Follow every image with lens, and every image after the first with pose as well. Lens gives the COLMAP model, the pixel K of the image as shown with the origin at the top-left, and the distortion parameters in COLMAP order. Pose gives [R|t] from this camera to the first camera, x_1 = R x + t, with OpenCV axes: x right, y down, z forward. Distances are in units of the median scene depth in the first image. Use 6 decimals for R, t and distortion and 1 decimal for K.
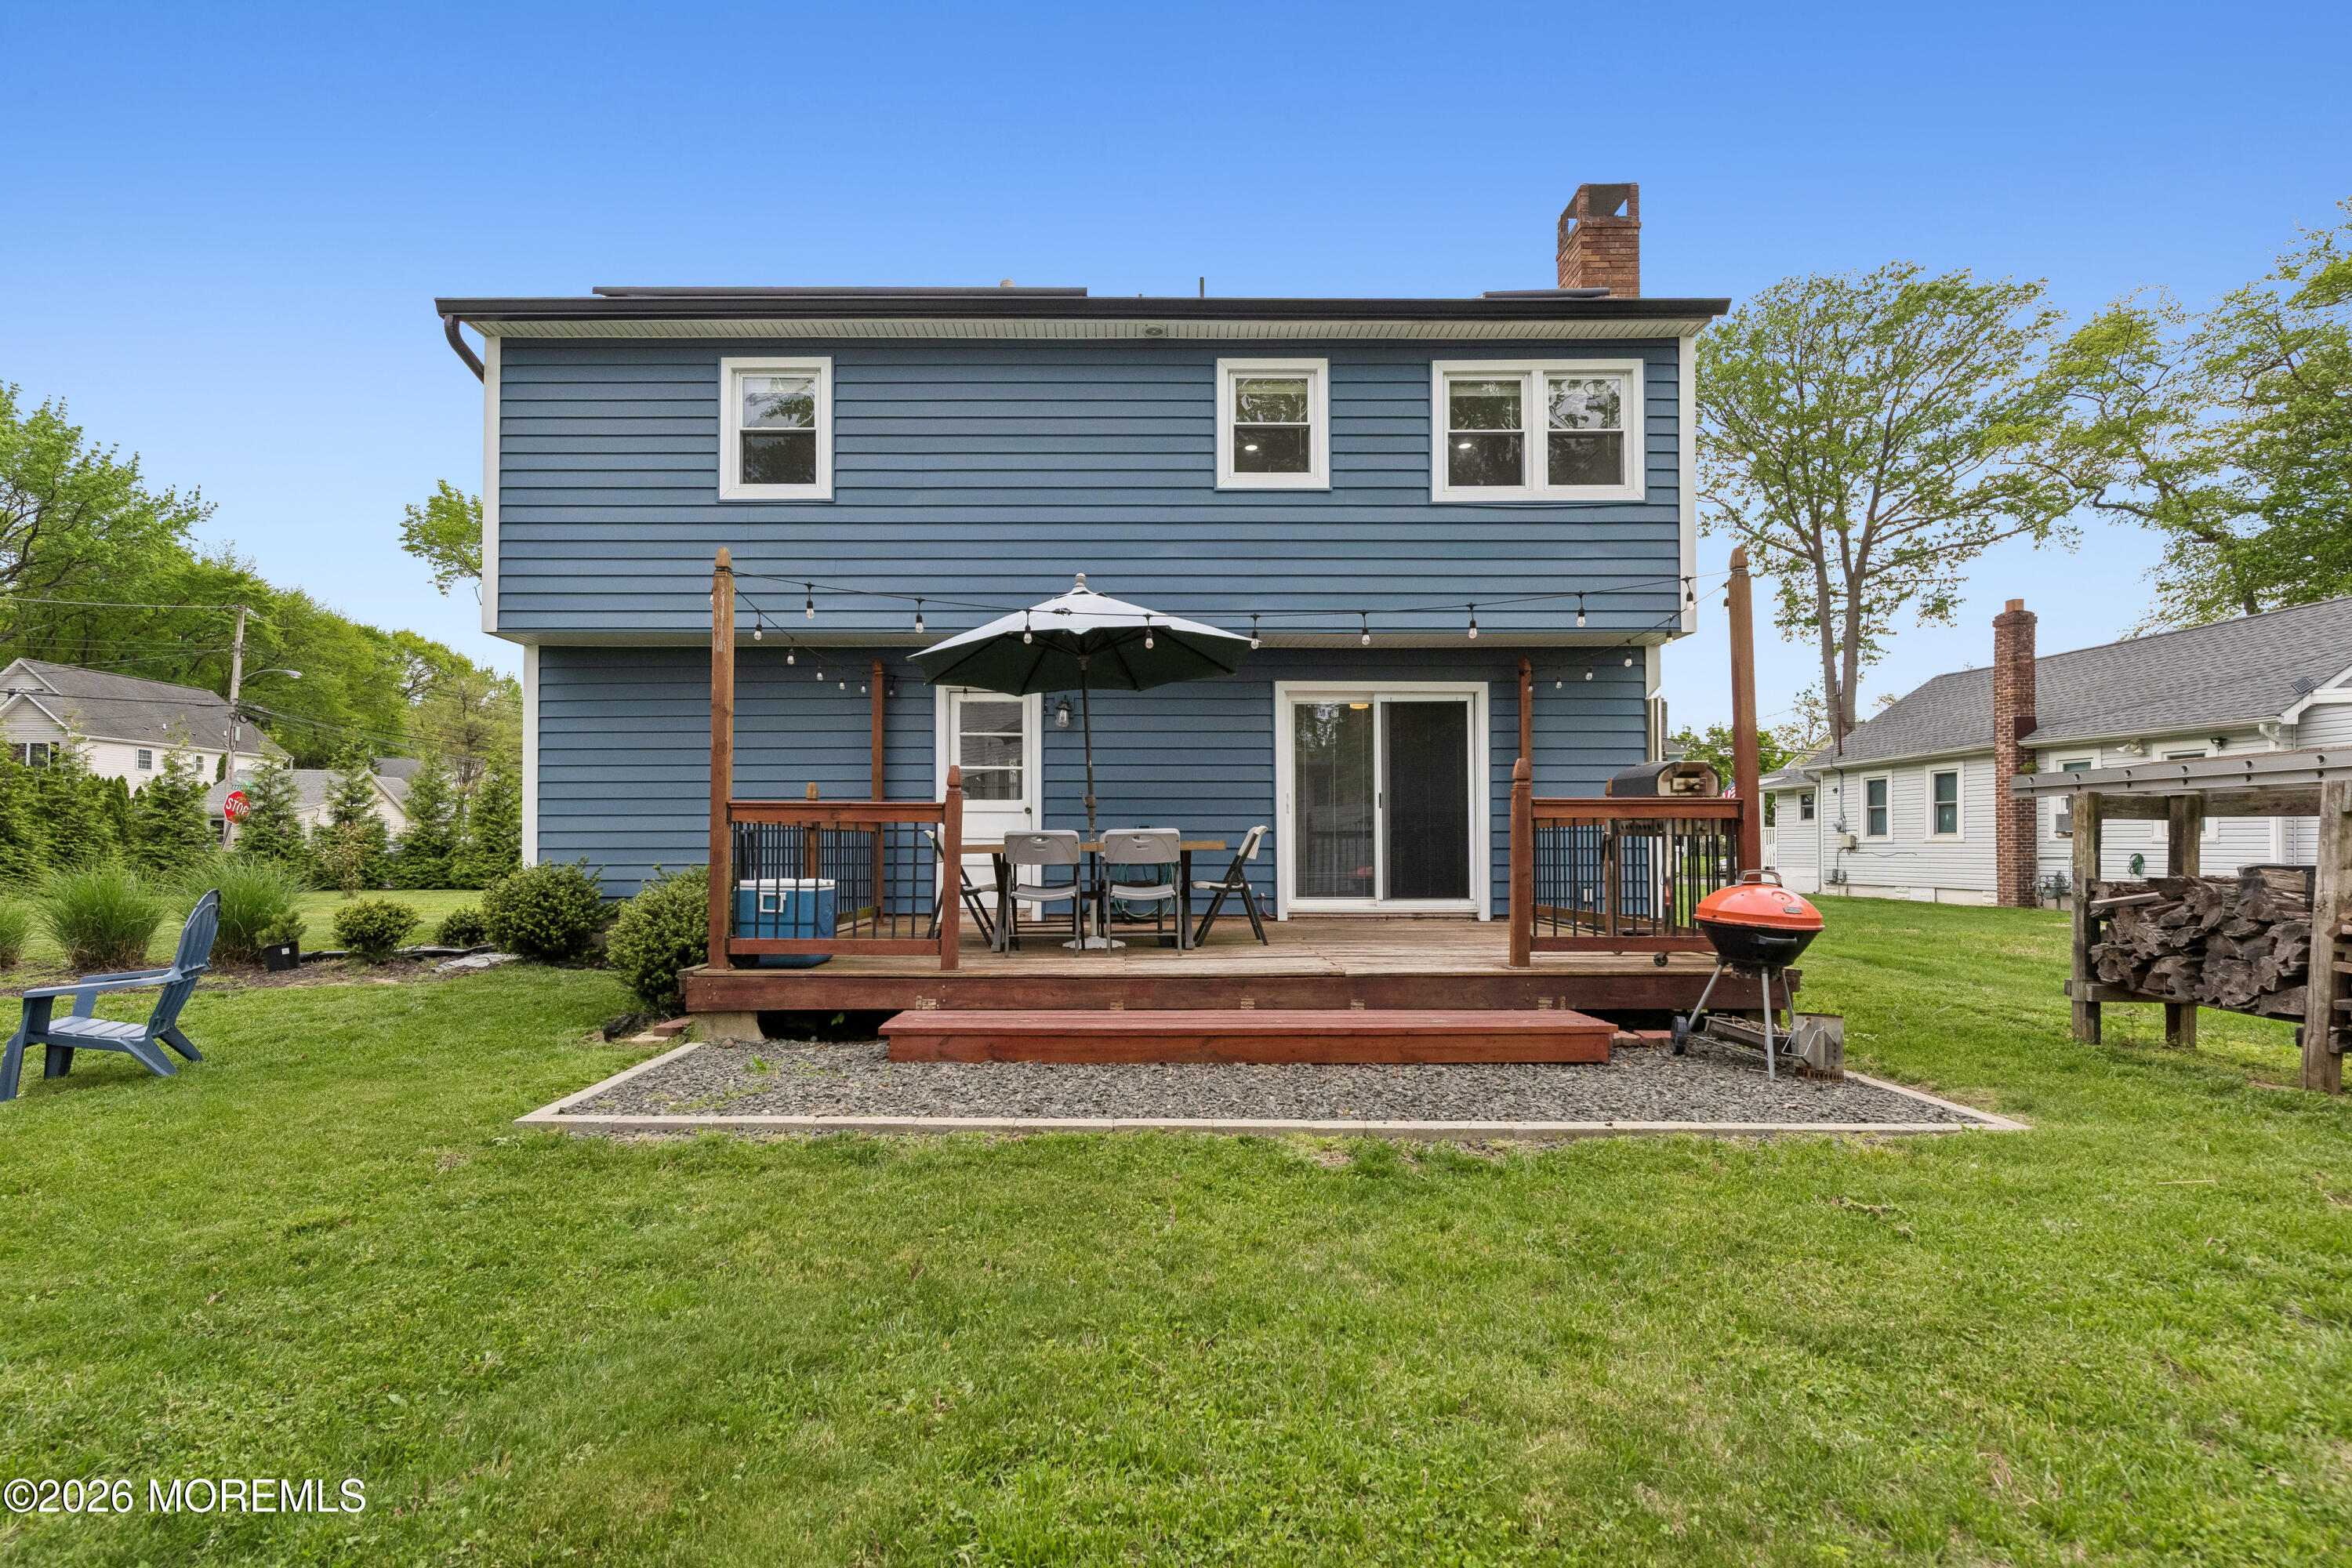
lens RADIAL K [[1029.3, 0, 1127.6], [0, 1029.3, 822.3], [0, 0, 1]] dist [0.002401, -0.001038]
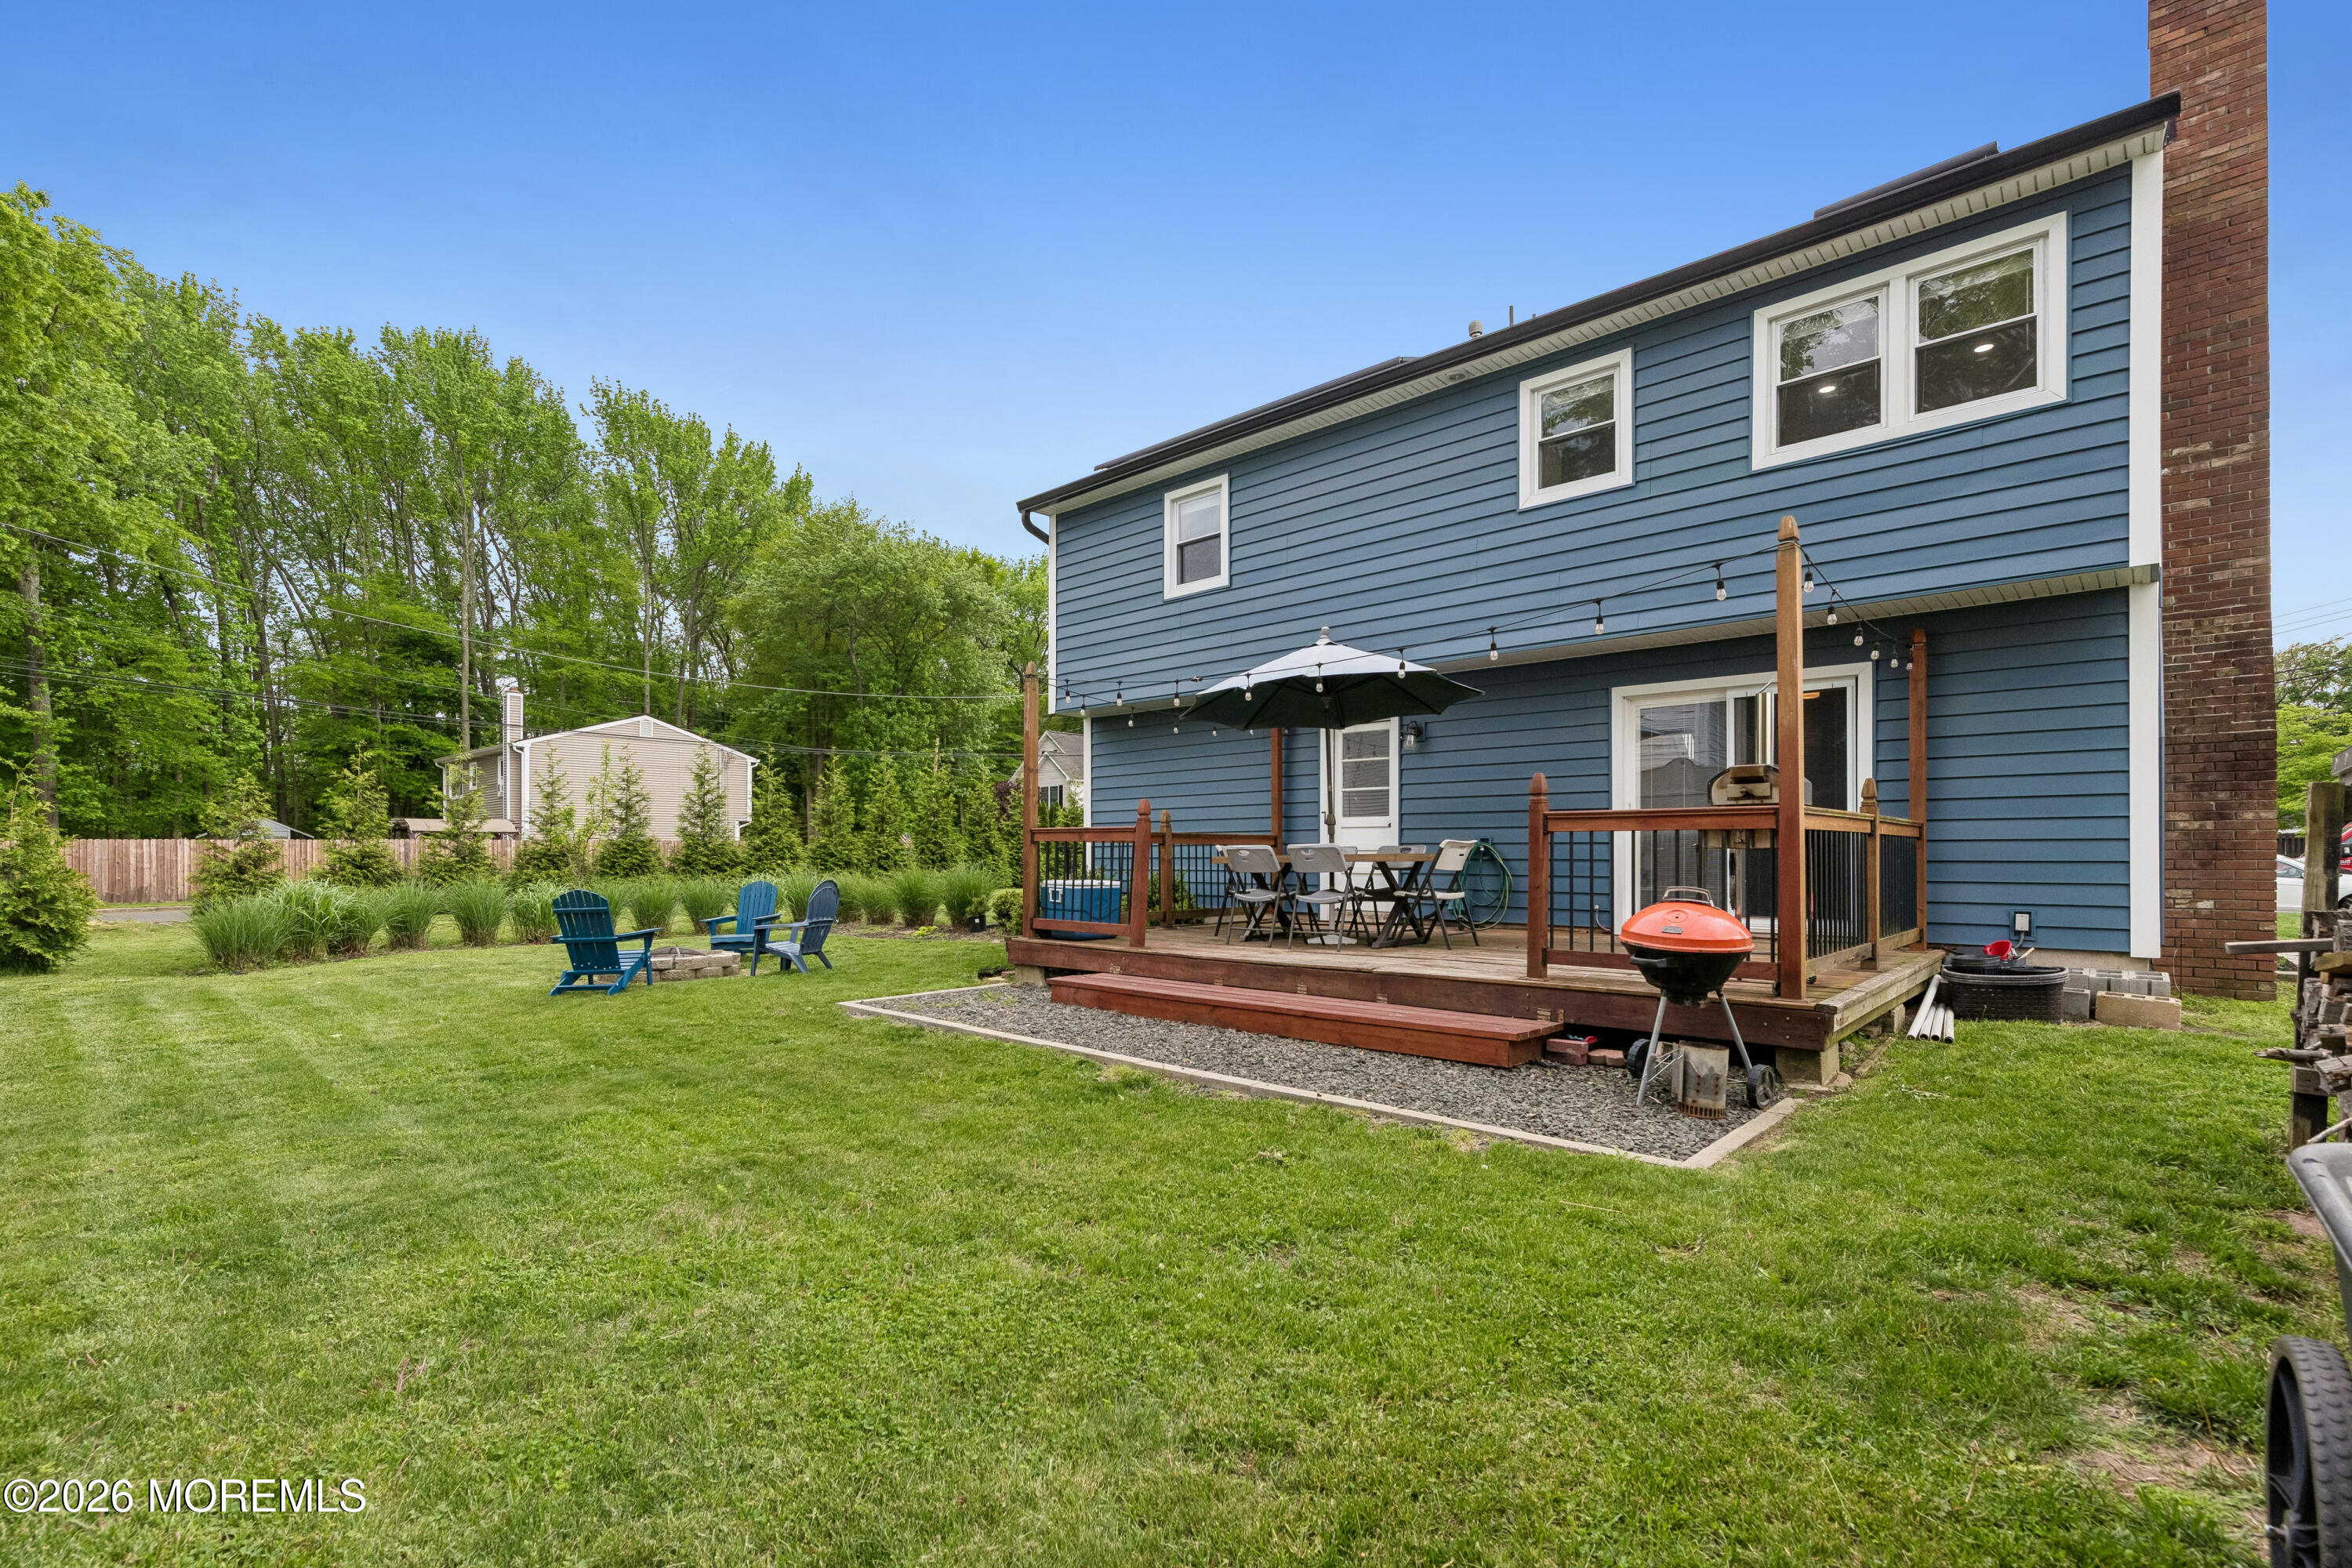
lens RADIAL K [[1029.3, 0, 1183.0], [0, 1029.3, 837.8], [0, 0, 1]] dist [0.002401, -0.001038]
pose [[0.747831, -0.009969, -0.663815, 0.512936], [0.013699, 0.999906, 0.000418, -0.002052], [0.663748, -0.009406, 0.747897, 0.006476]]
